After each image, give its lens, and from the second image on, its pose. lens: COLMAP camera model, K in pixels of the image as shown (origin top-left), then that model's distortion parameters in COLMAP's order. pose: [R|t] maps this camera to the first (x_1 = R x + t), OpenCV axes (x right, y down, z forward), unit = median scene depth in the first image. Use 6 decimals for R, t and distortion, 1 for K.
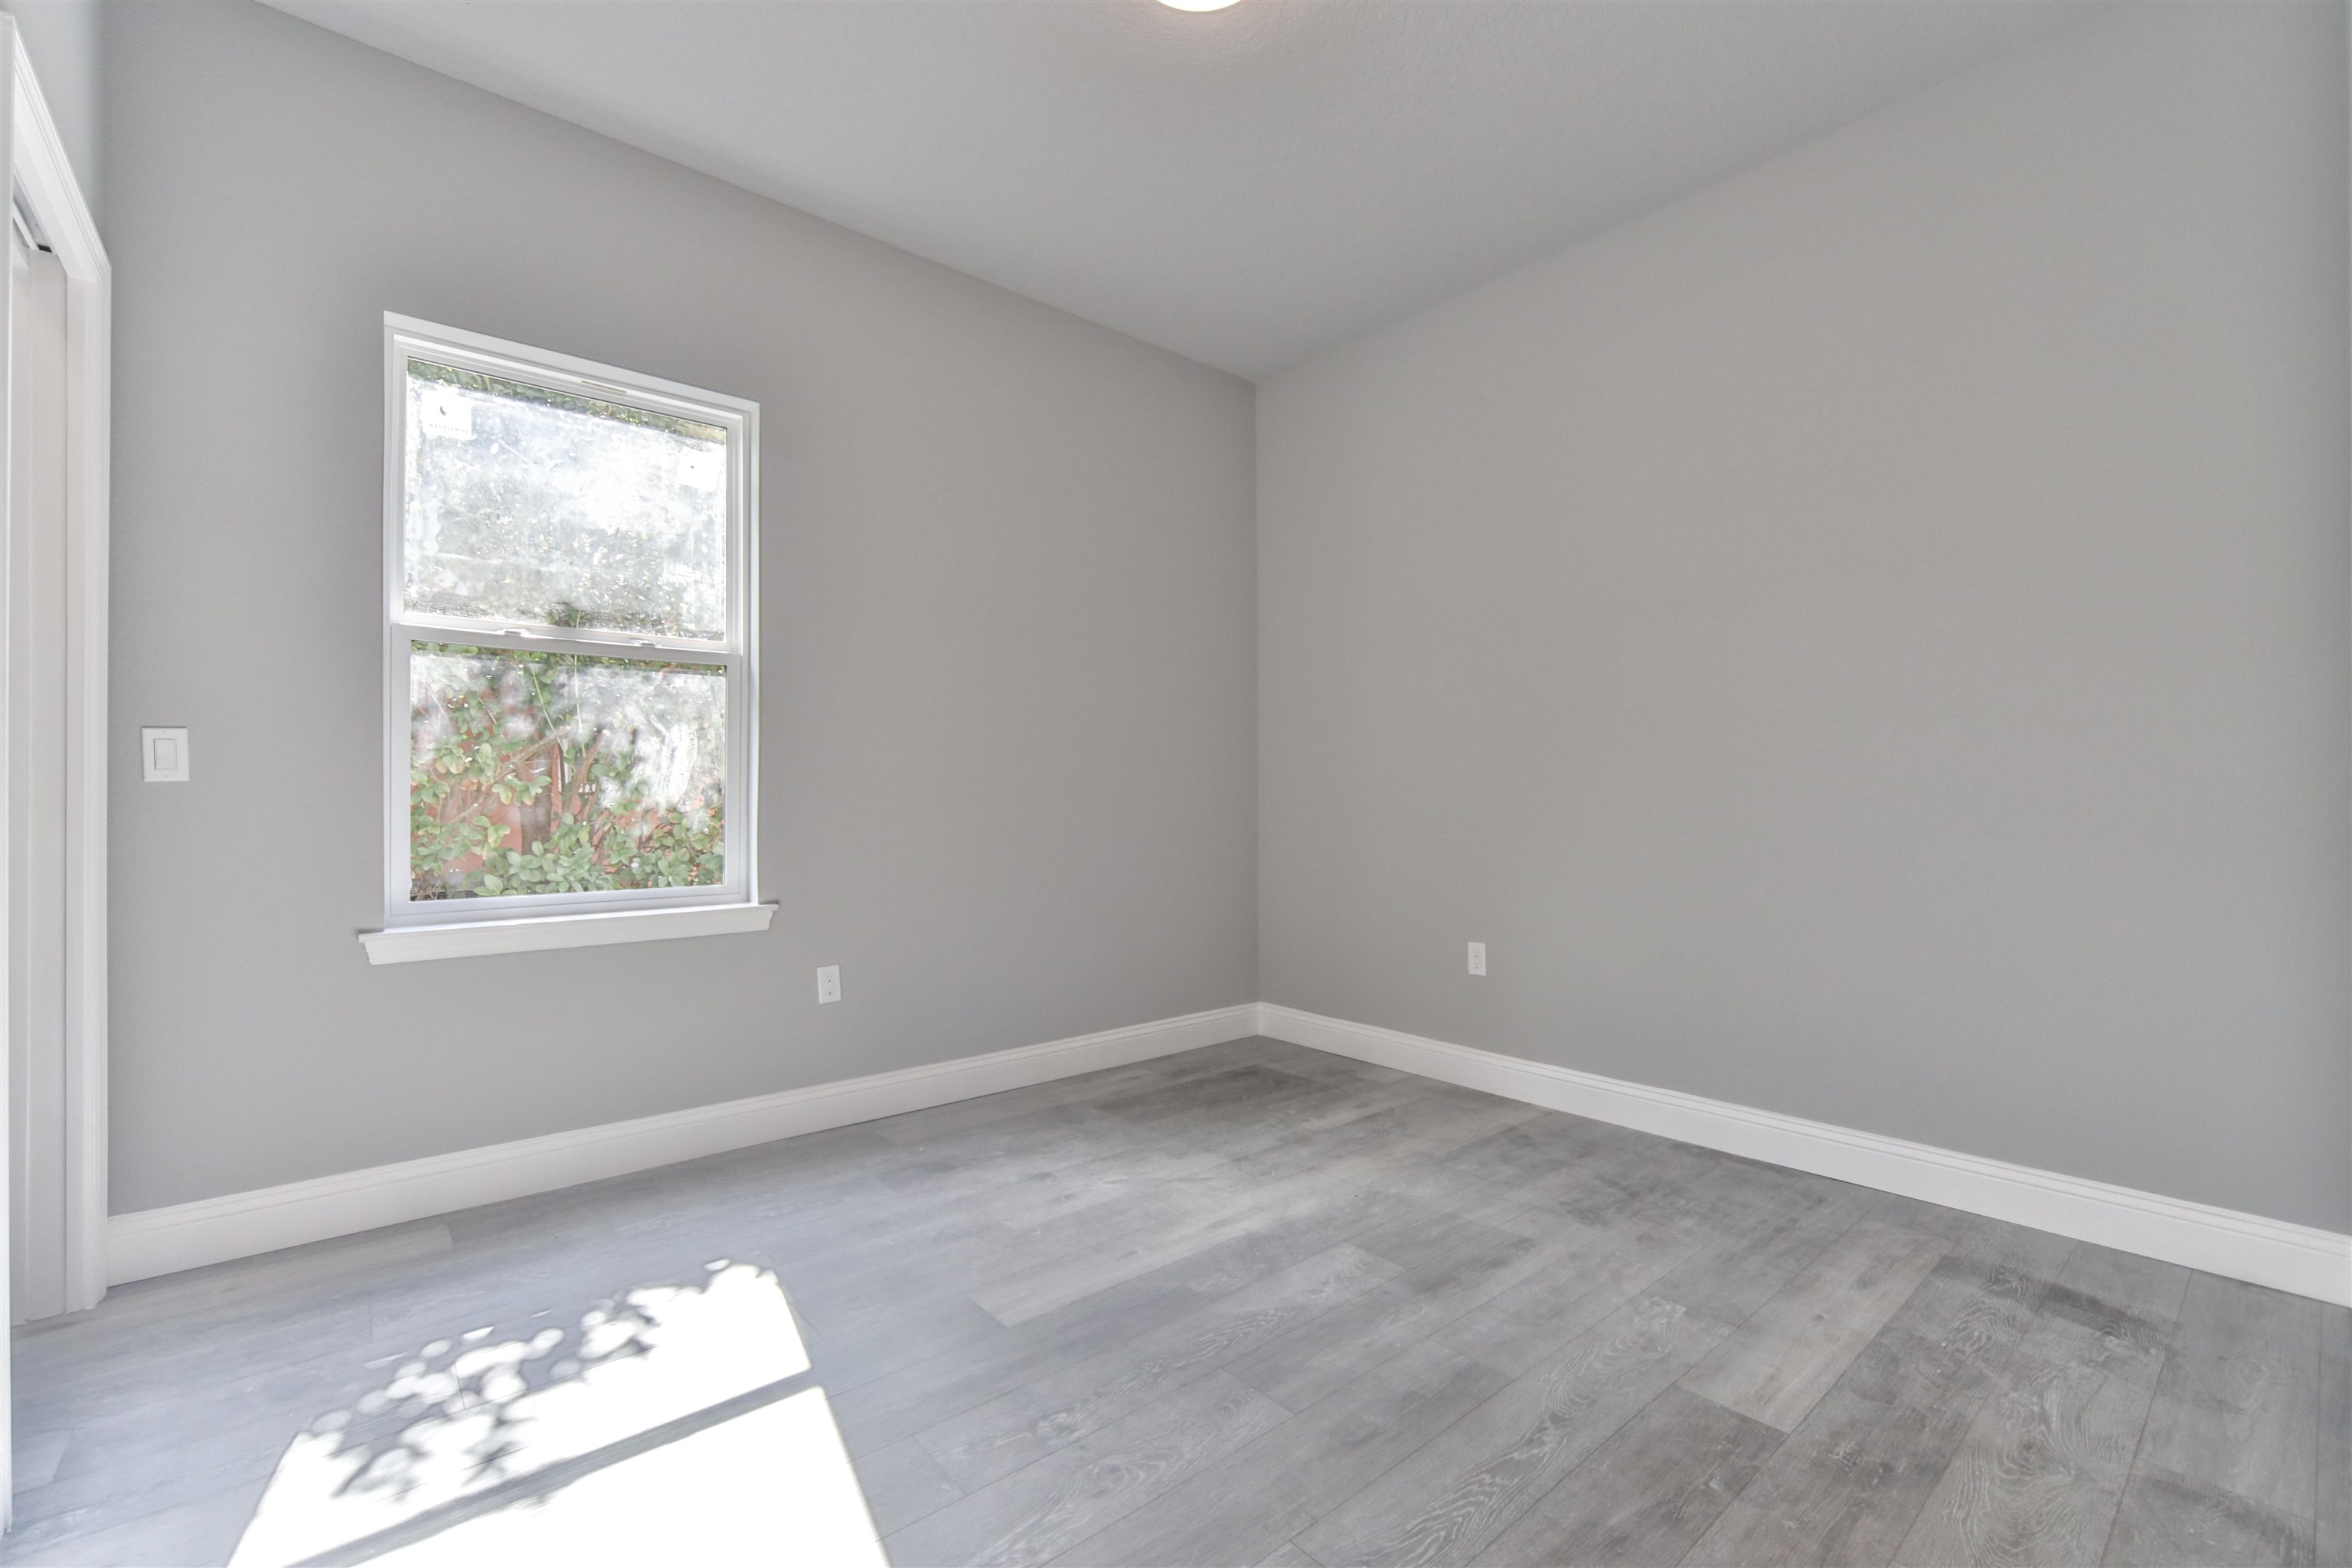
lens RADIAL K [[1023.8, 0, 1182.3], [0, 1023.8, 789.4], [0, 0, 1]] dist [-0.002742, 0.001107]
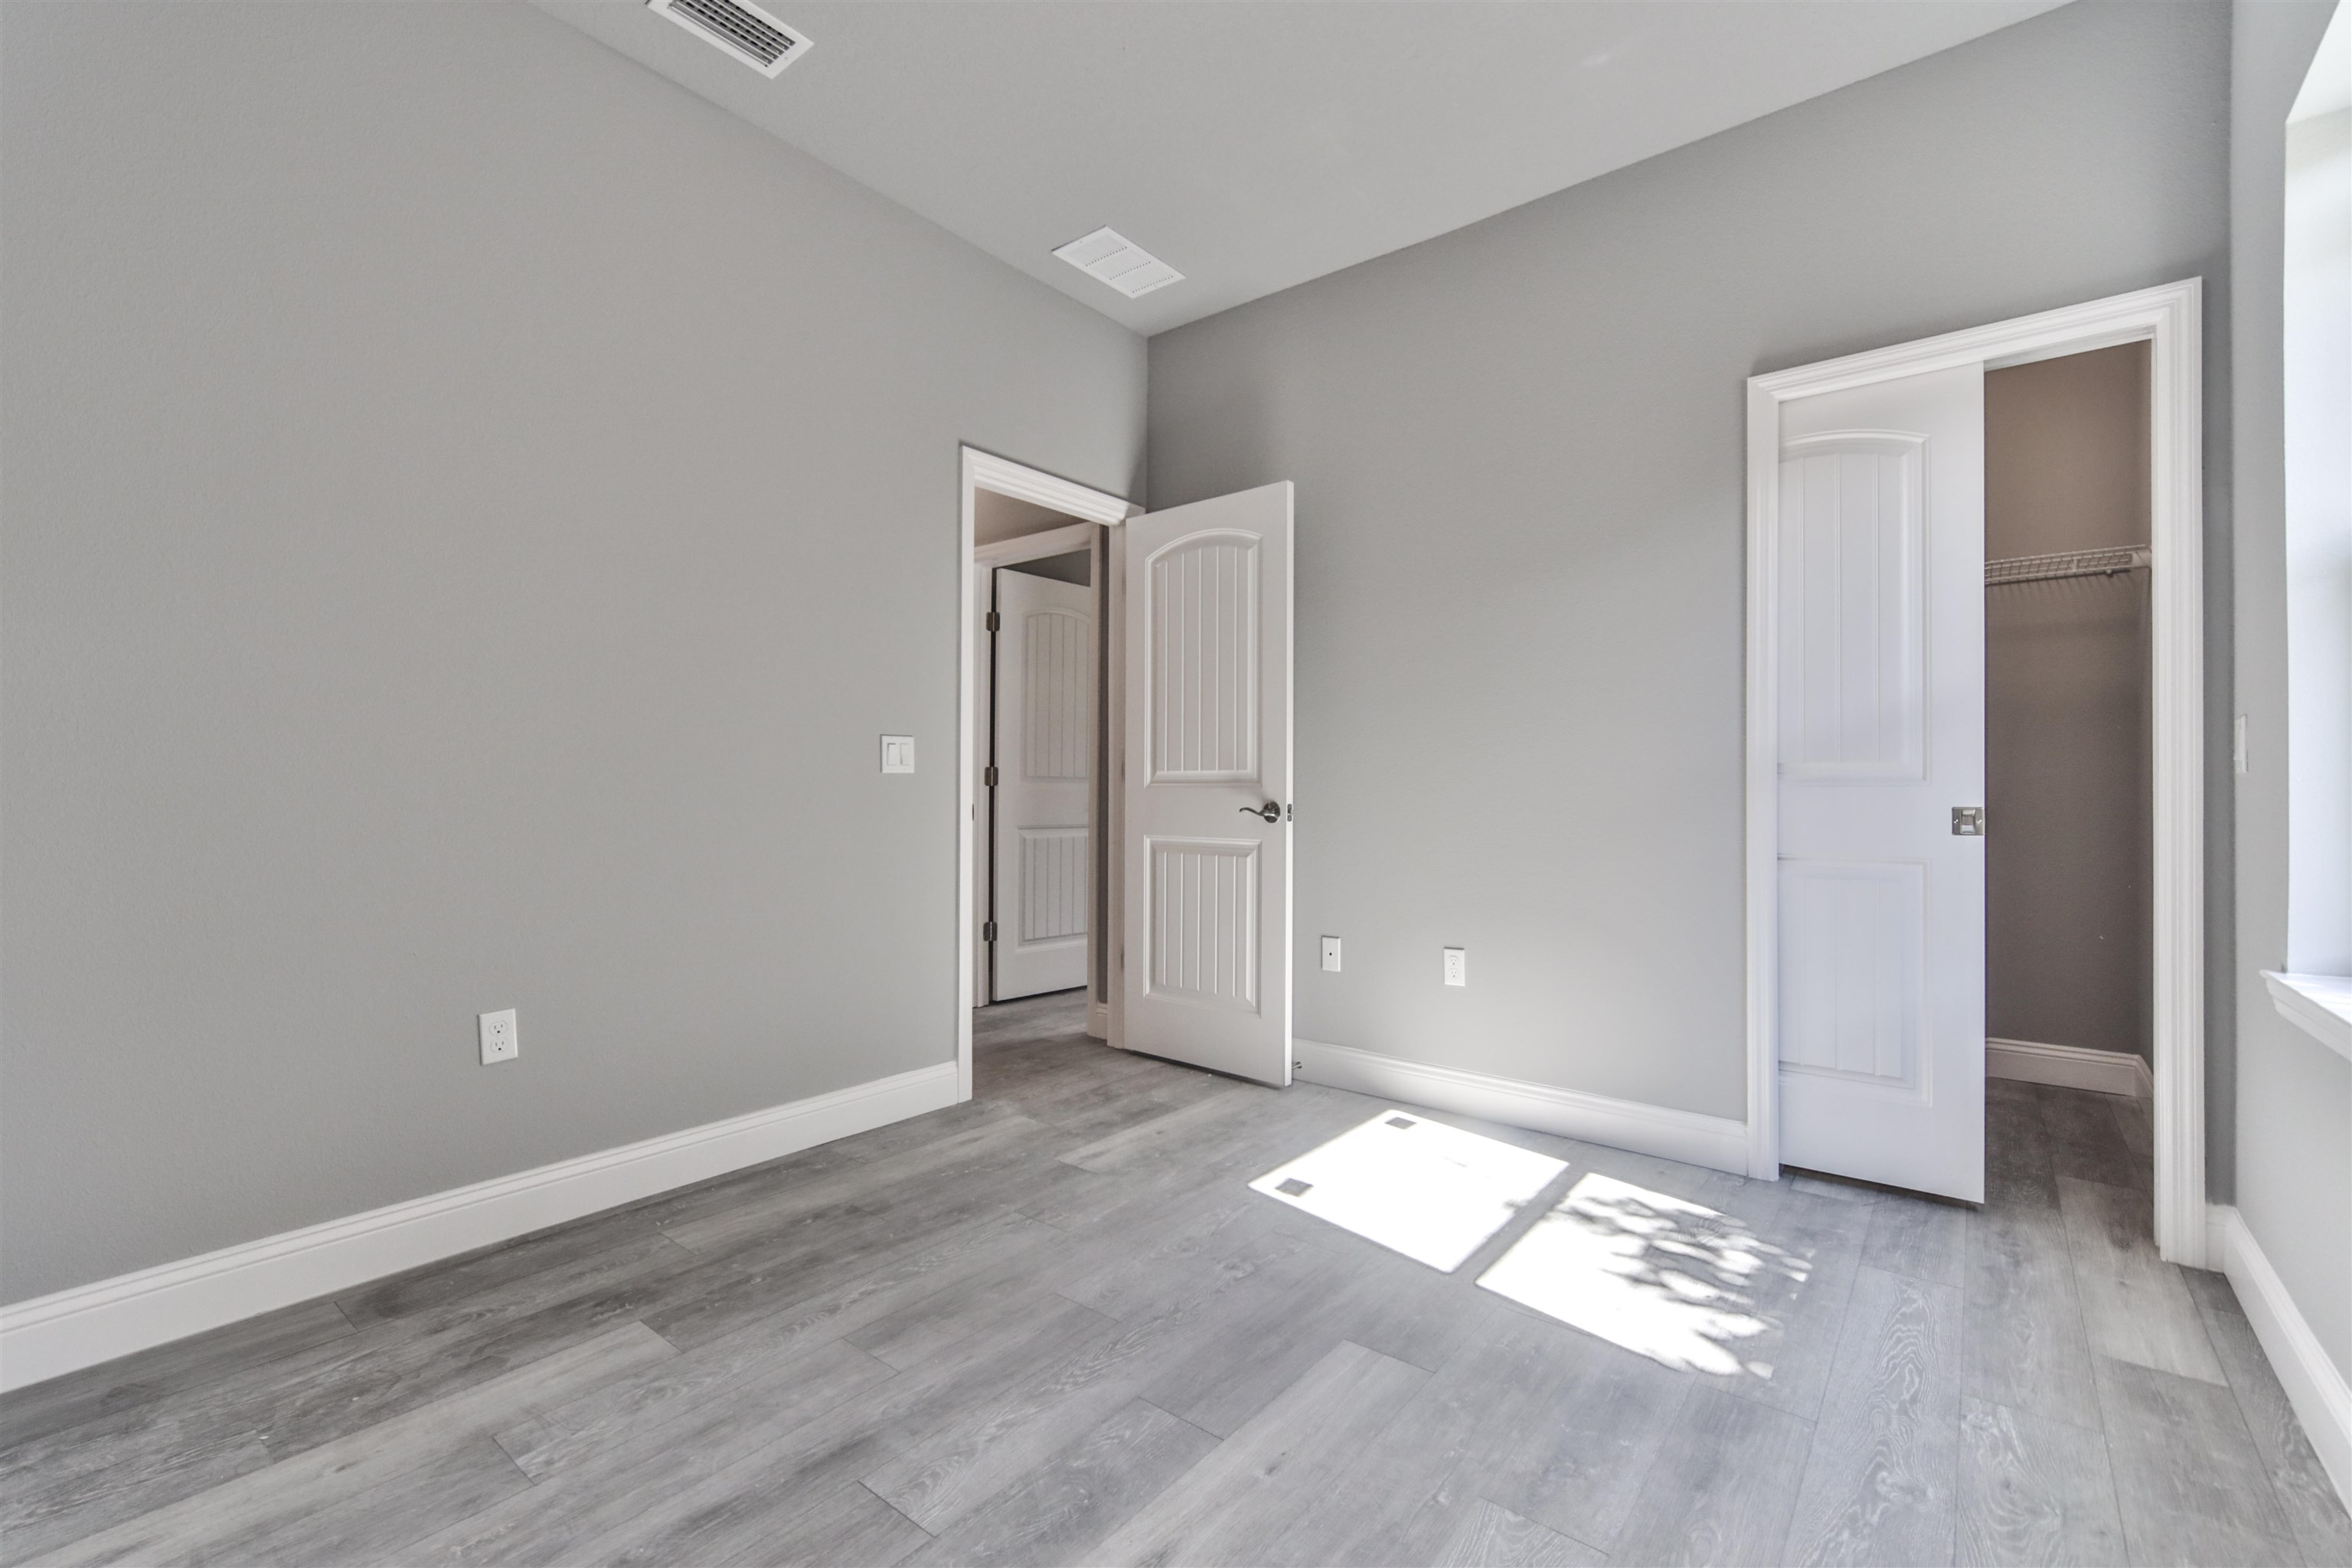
lens RADIAL K [[992.2, 0, 1176.0], [0, 992.2, 784.0], [0, 0, 1]] dist [0.009145, 0.000313]
pose [[-0.987461, 0.000530, -0.157864, 0.128706], [0.003737, 0.999793, -0.020019, 0.024059], [0.157821, -0.020358, -0.987258, 1.840921]]
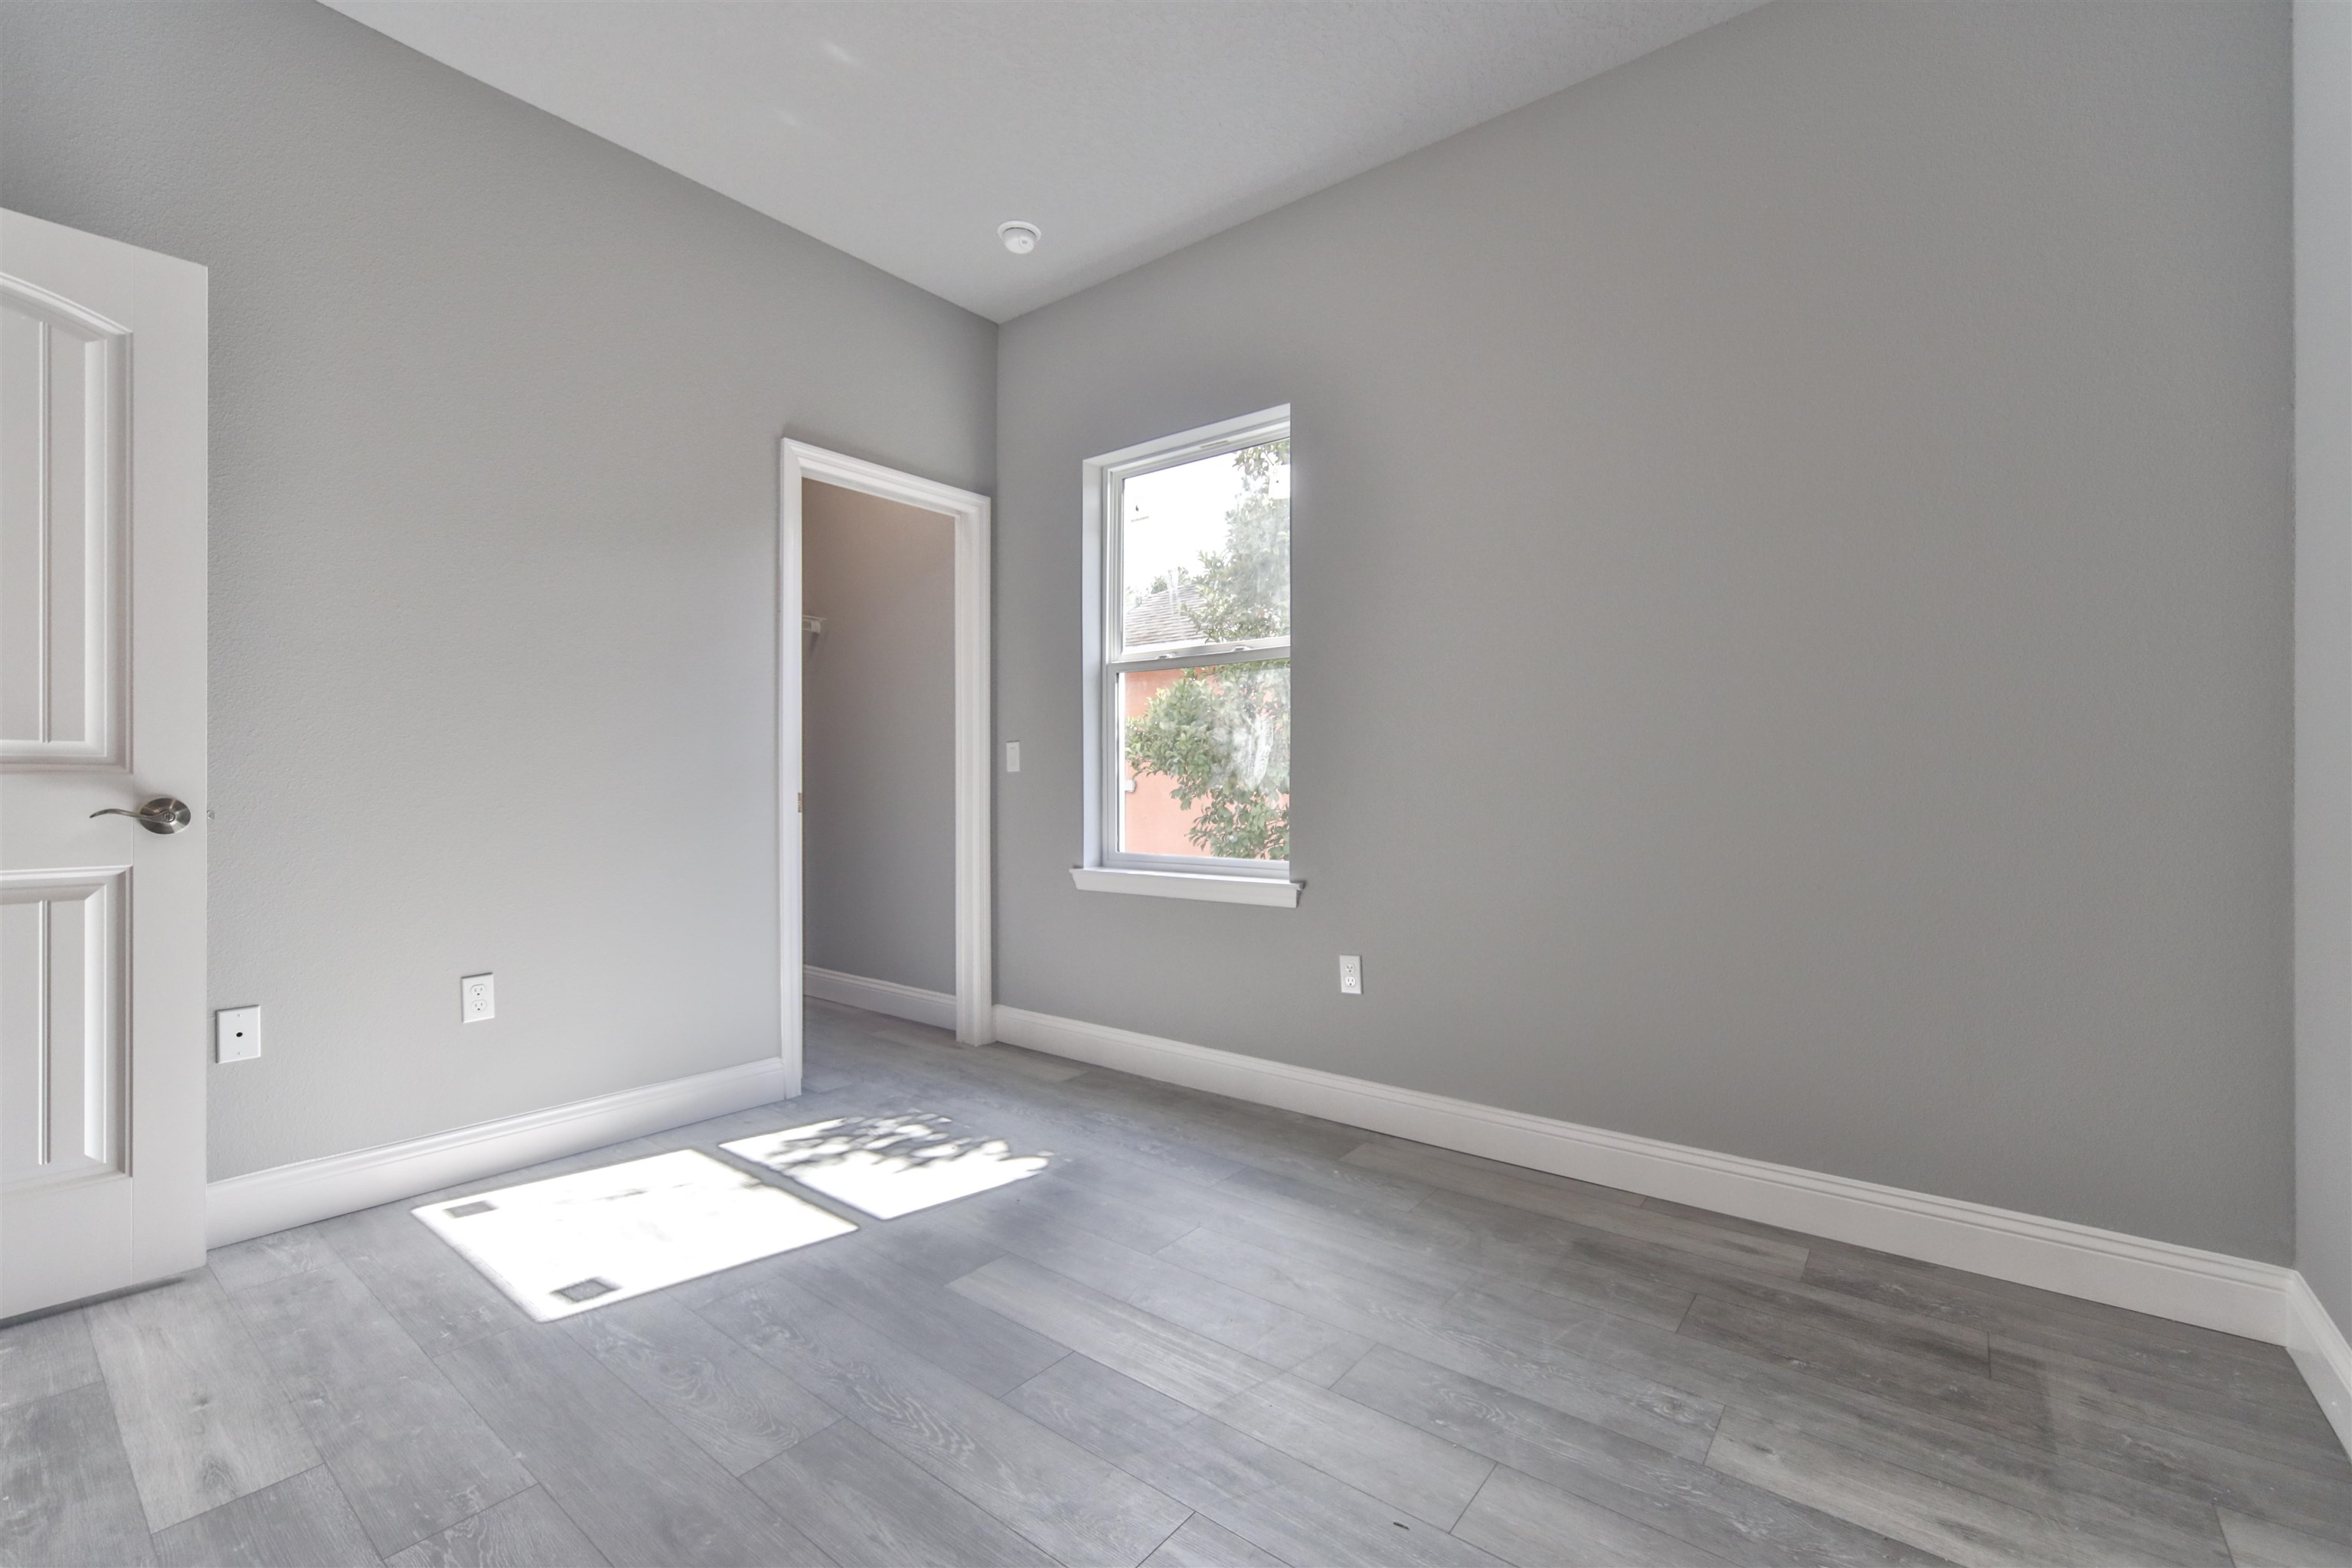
lens RADIAL K [[1023.8, 0, 1182.3], [0, 1023.8, 789.4], [0, 0, 1]] dist [-0.002742, 0.001107]
pose [[0.173207, 0.010354, -0.984831, 0.869655], [0.004379, 0.999927, 0.011283, 0.005811], [0.984876, -0.006267, 0.173149, 1.026083]]
